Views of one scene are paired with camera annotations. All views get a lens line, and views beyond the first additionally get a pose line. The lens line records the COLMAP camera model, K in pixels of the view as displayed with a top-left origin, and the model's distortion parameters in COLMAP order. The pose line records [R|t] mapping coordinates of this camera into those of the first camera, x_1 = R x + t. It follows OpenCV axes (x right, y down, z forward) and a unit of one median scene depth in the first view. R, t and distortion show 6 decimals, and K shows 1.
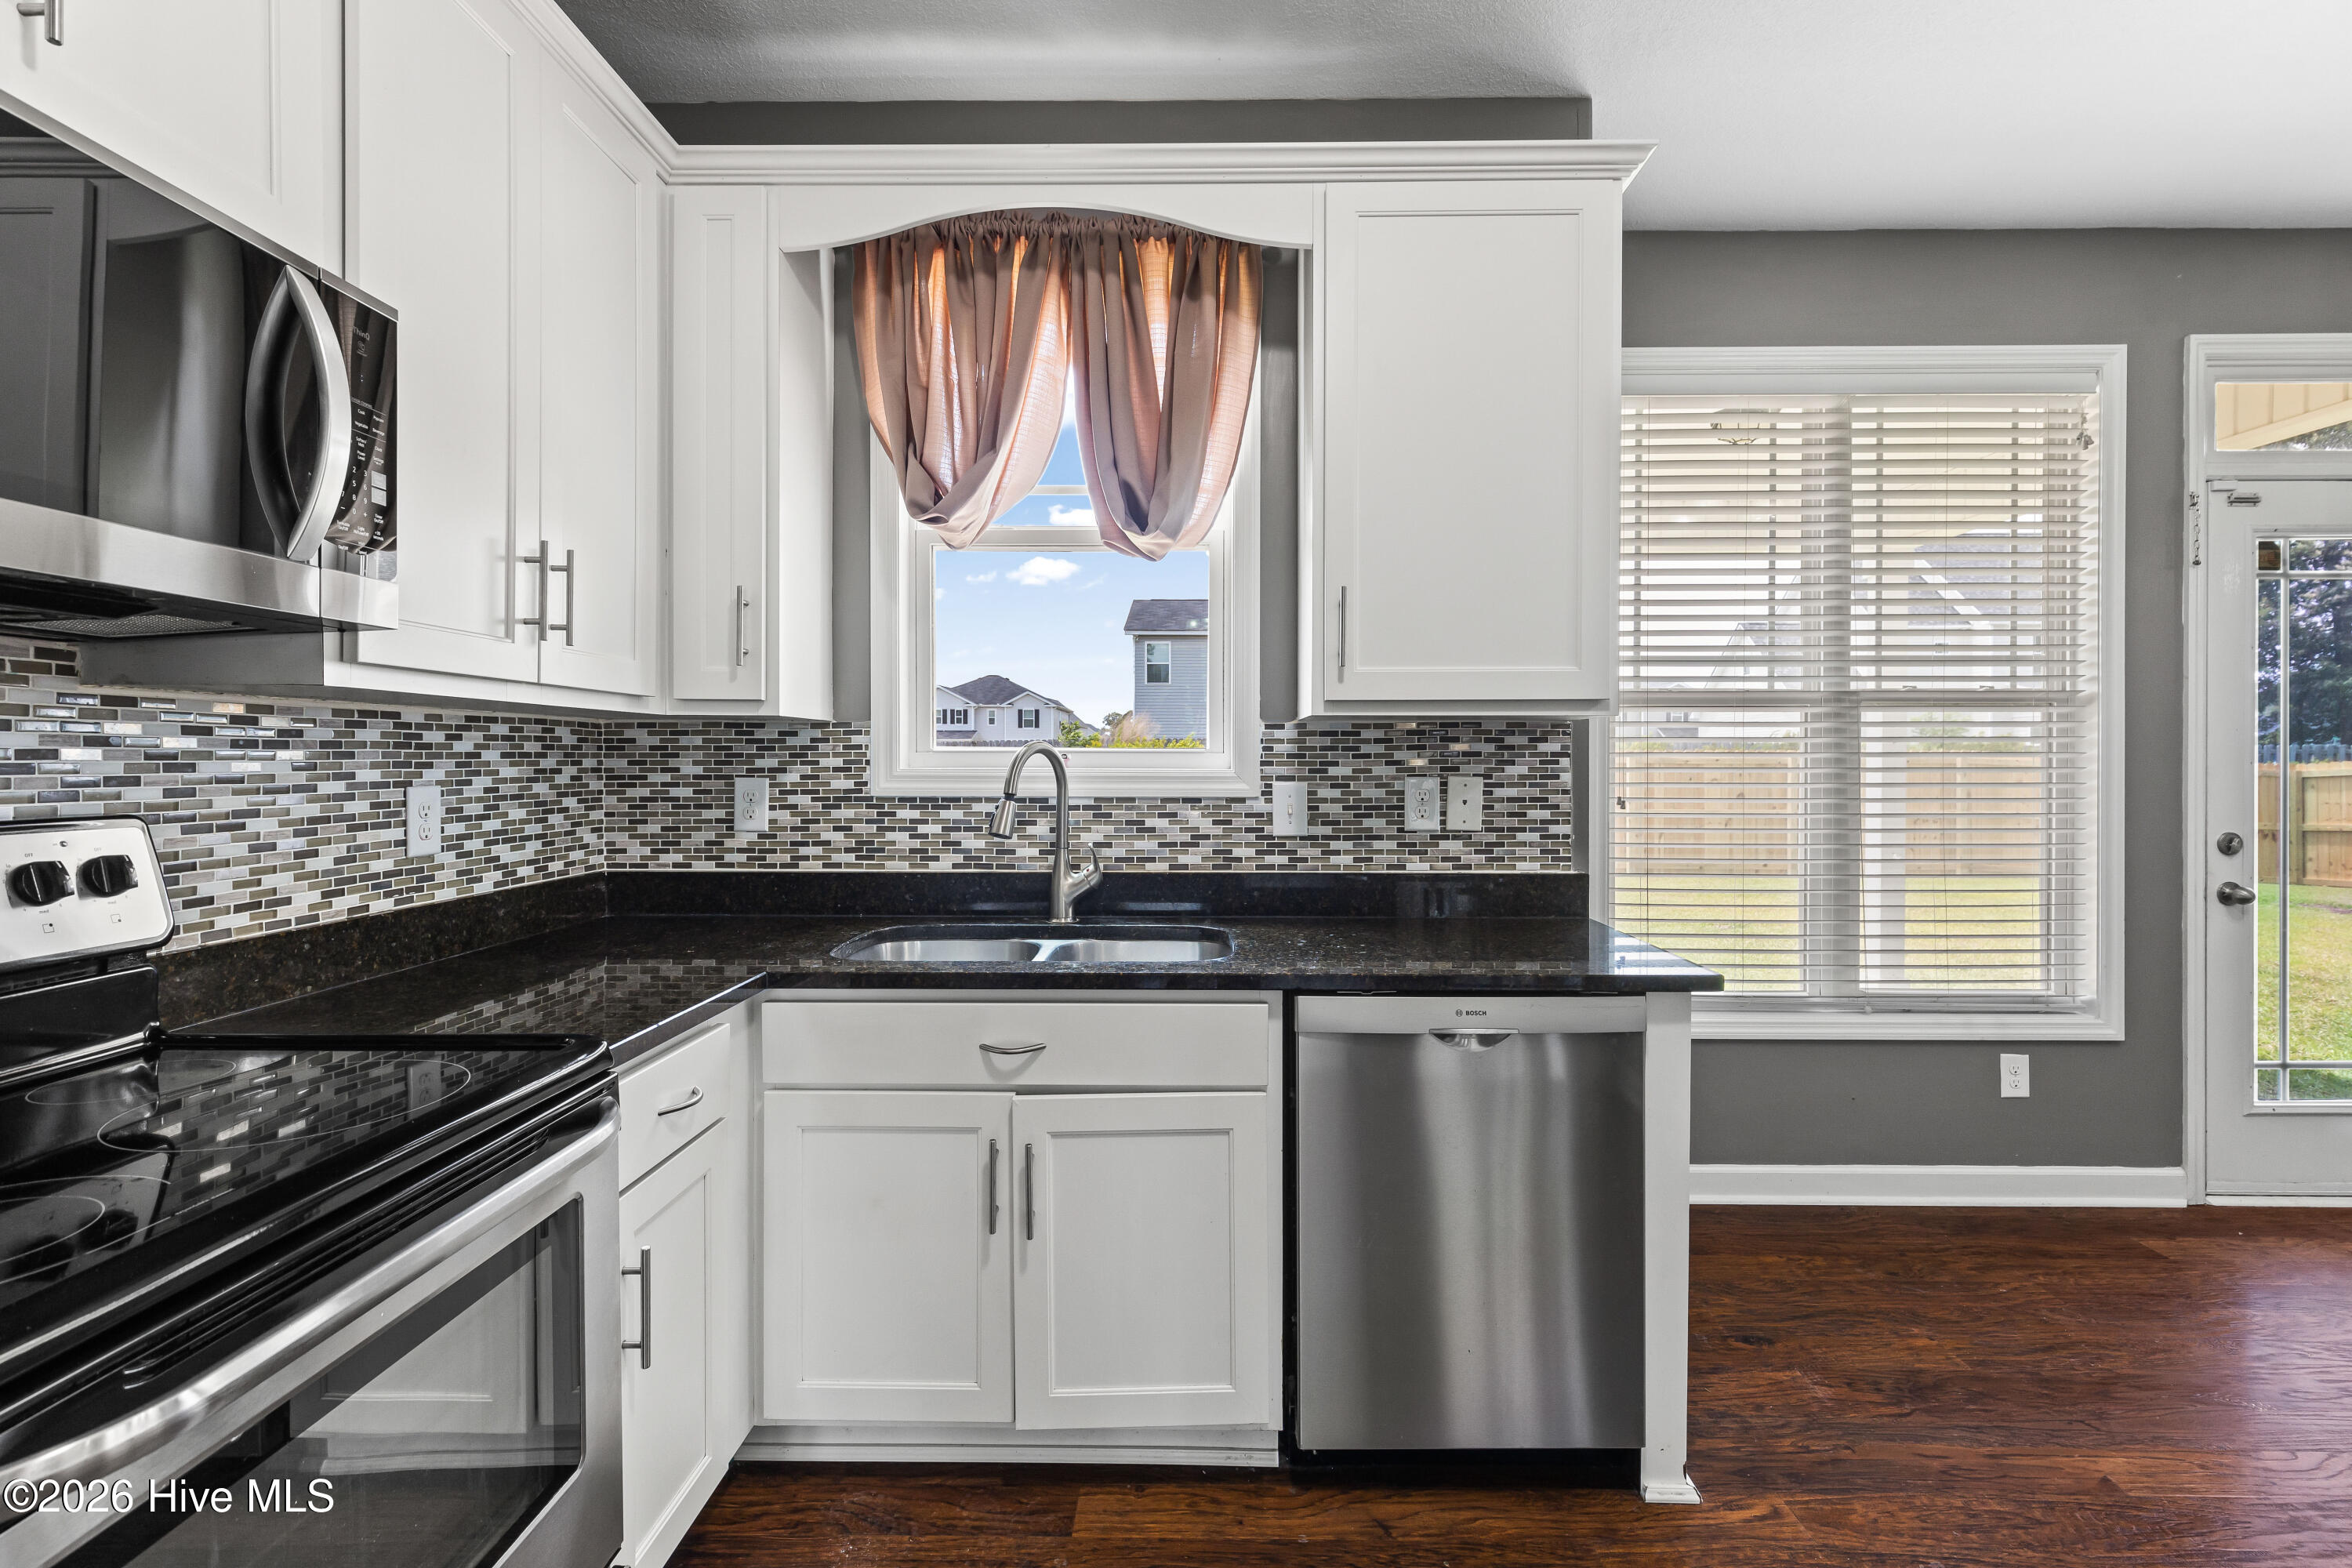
lens RADIAL K [[1064.0, 0, 1176.9], [0, 1064.0, 764.3], [0, 0, 1]] dist [0.006214, -0.000895]
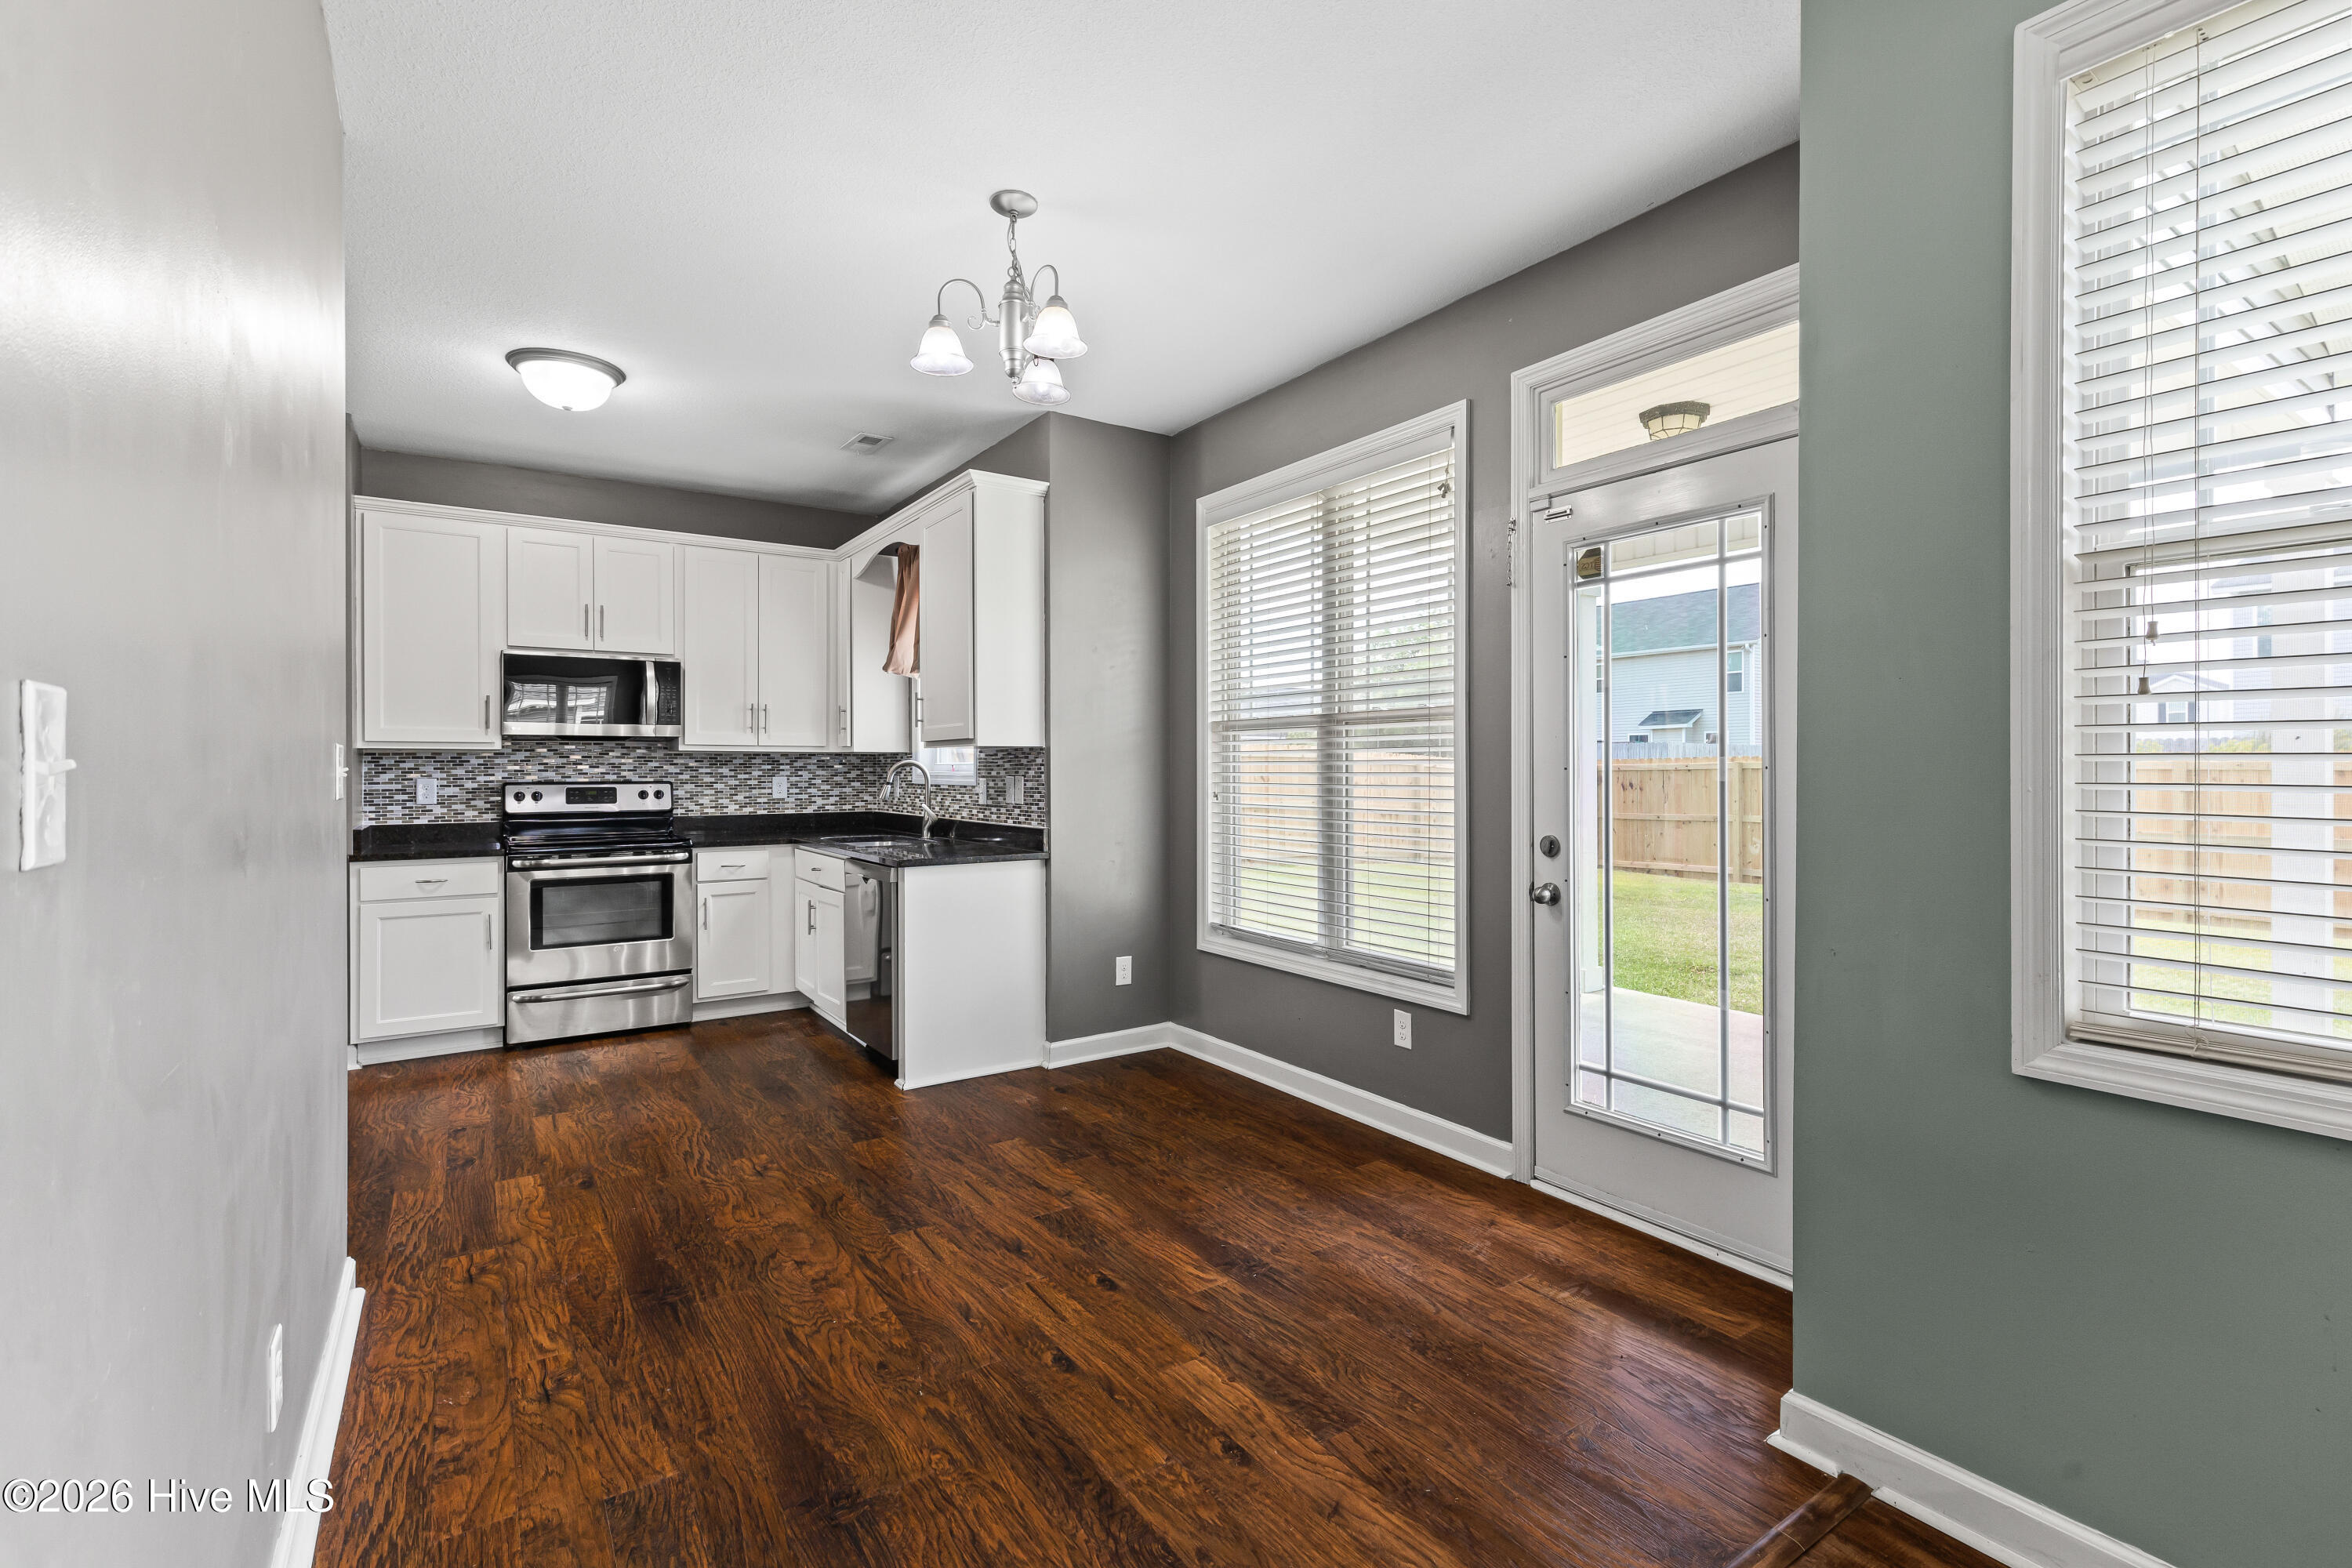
lens RADIAL K [[1064.0, 0, 1201.5], [0, 1064.0, 770.4], [0, 0, 1]] dist [0.006214, -0.000895]
pose [[0.573893, -0.000353, -0.818930, 2.048444], [-0.001790, 0.999997, -0.001685, 0.003657], [0.818929, 0.002433, 0.573890, 0.157973]]
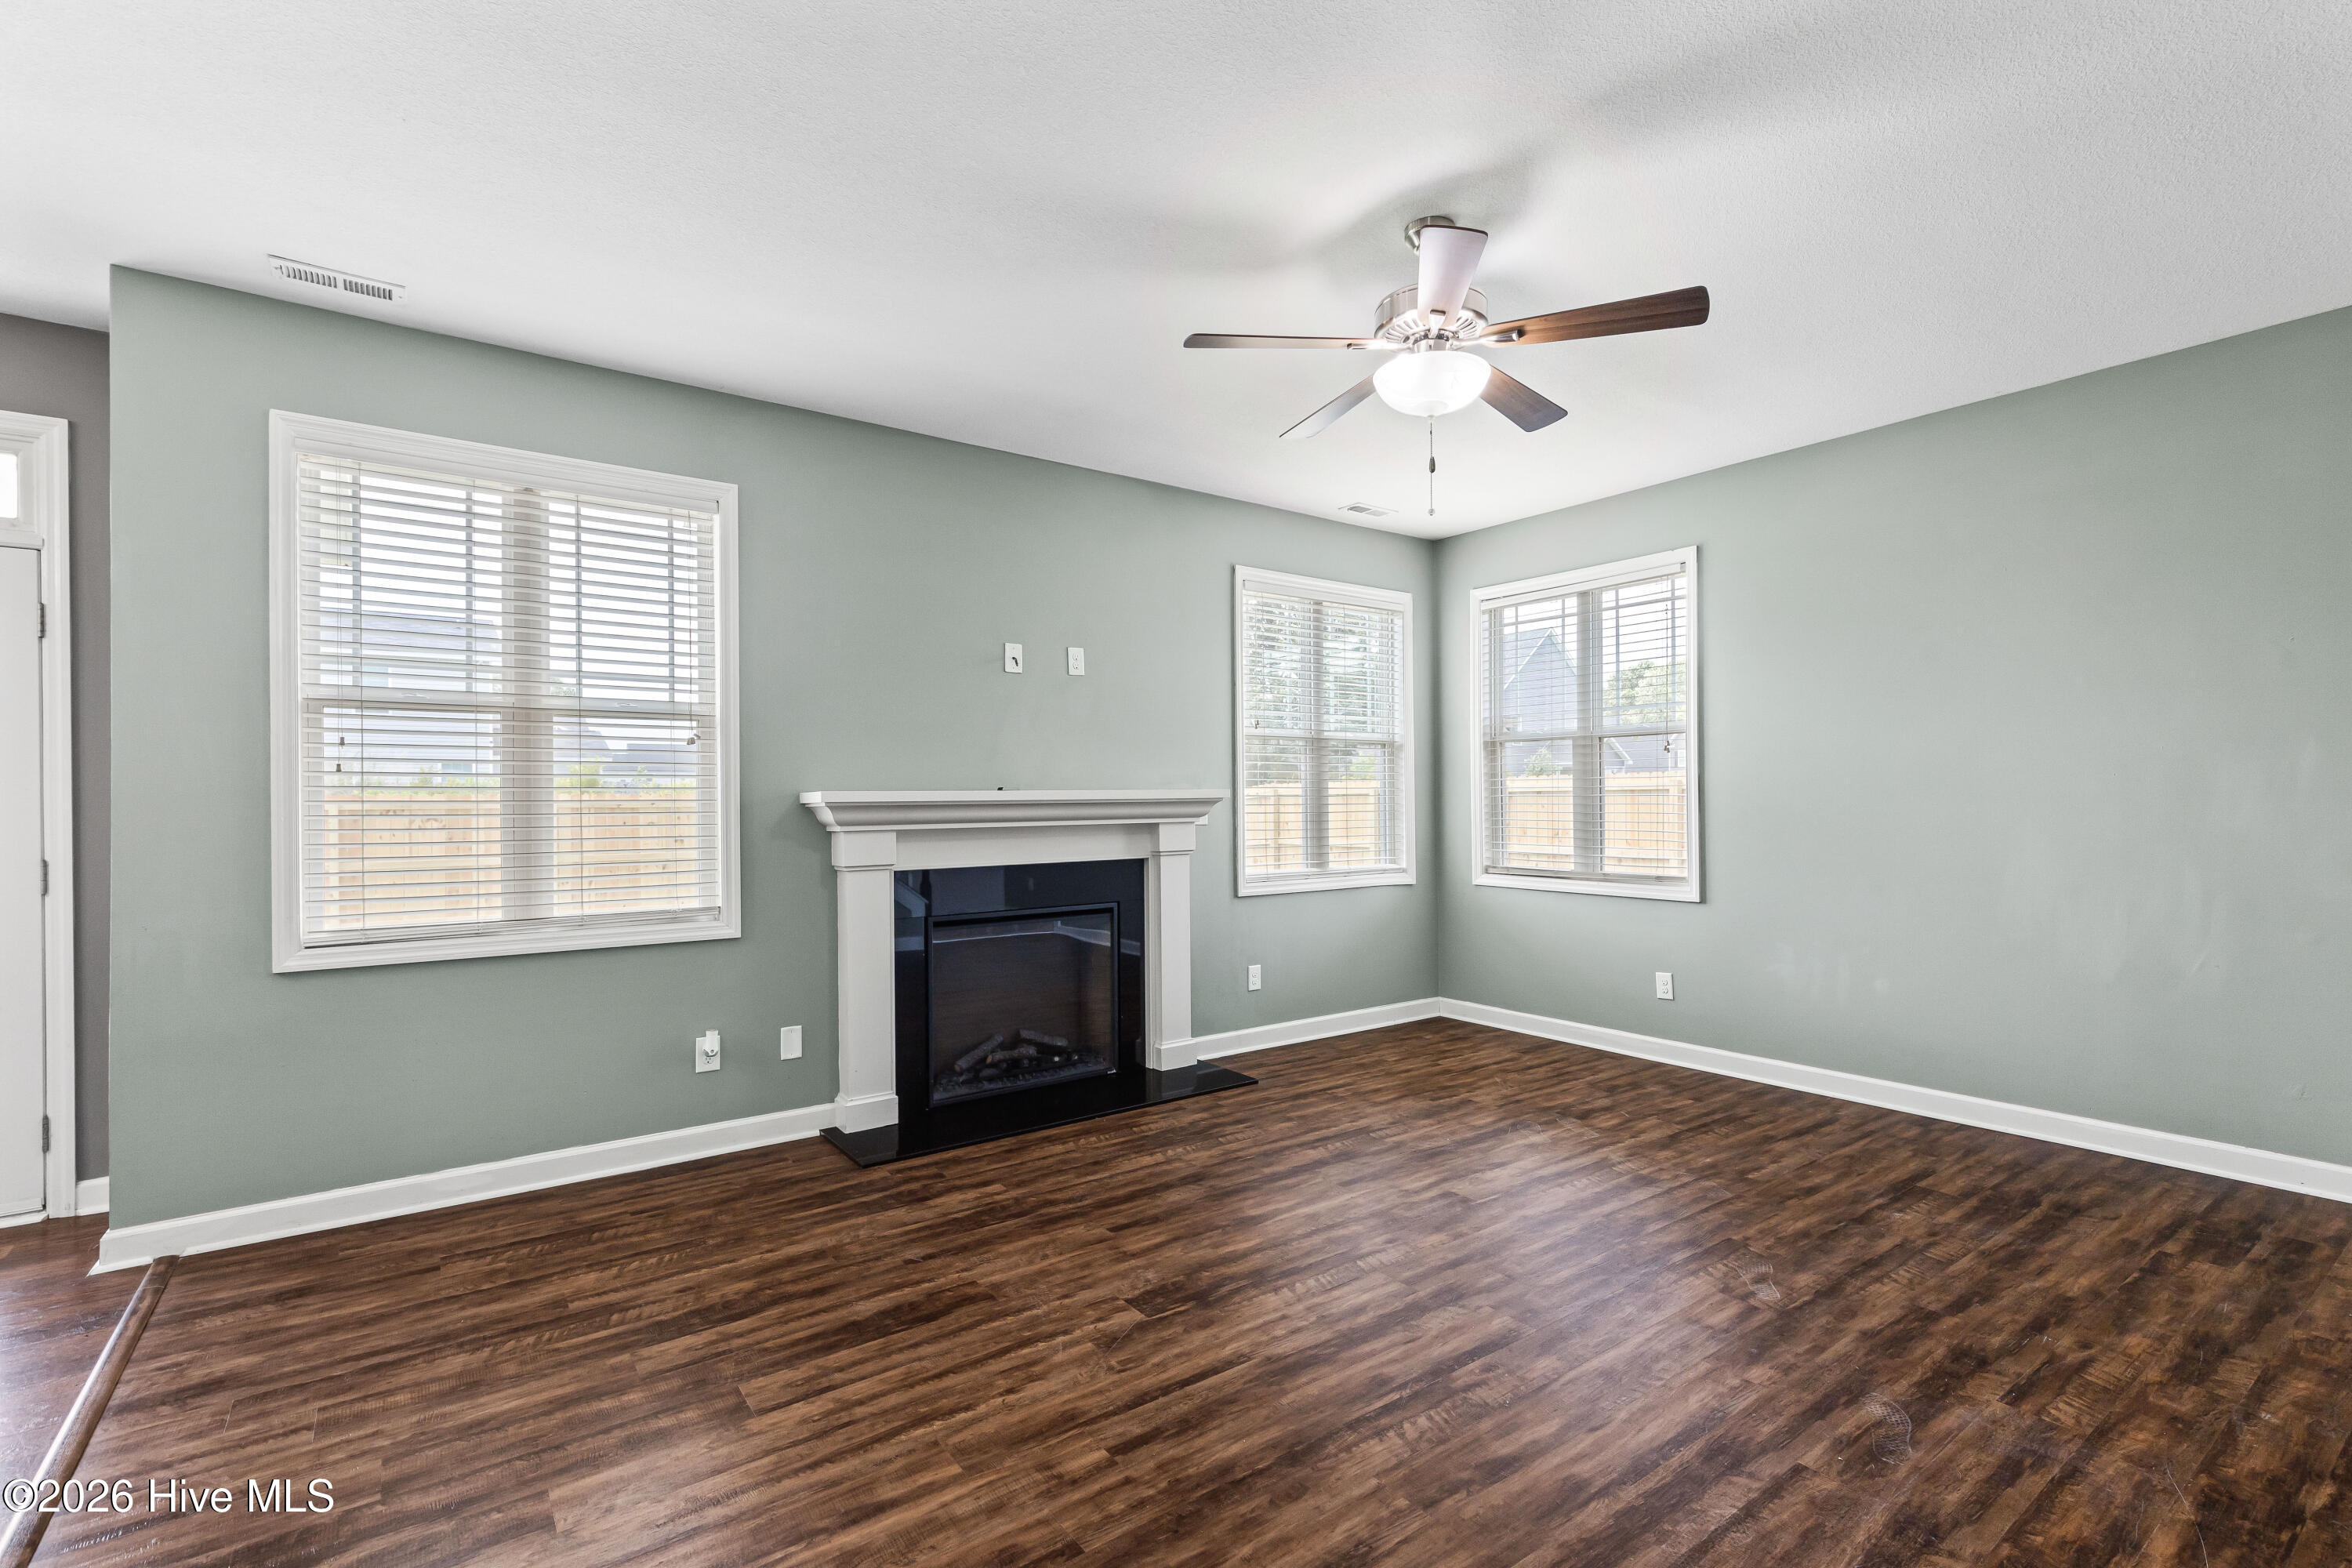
lens RADIAL K [[1064.0, 0, 1166.1], [0, 1064.0, 792.0], [0, 0, 1]] dist [0.006214, -0.000895]
pose [[0.813952, -0.004934, 0.580911, 1.913640], [0.010895, 0.999918, -0.006773, 0.000630], [-0.580829, 0.011842, 0.813939, -0.675788]]
